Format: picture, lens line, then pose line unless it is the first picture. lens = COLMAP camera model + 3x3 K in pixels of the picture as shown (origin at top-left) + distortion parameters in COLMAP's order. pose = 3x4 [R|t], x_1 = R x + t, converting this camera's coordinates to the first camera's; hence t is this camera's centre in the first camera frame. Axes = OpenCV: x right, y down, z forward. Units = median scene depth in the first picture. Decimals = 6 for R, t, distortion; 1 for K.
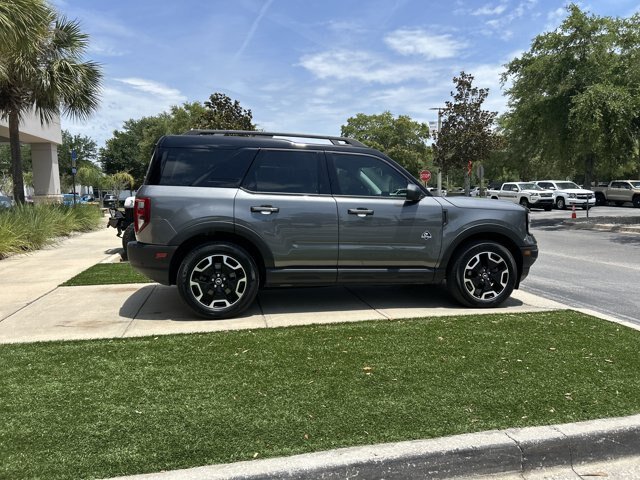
lens RADIAL K [[485.2, 0, 323.0], [0, 485.2, 237.2], [0, 0, 1]] dist [0.045482, -0.046041]
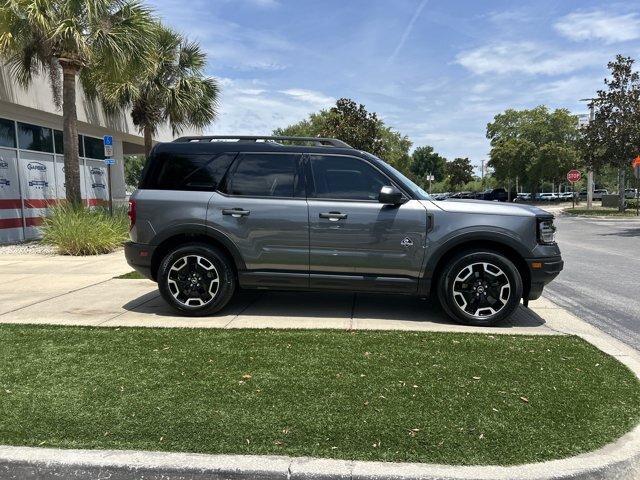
lens RADIAL K [[485.2, 0, 323.0], [0, 485.2, 237.2], [0, 0, 1]] dist [0.045482, -0.046041]
pose [[0.952452, 0.023377, -0.303792, 0.334120], [-0.024835, 0.999691, -0.000938, -0.008208], [0.303676, 0.008438, 0.952738, 0.070845]]
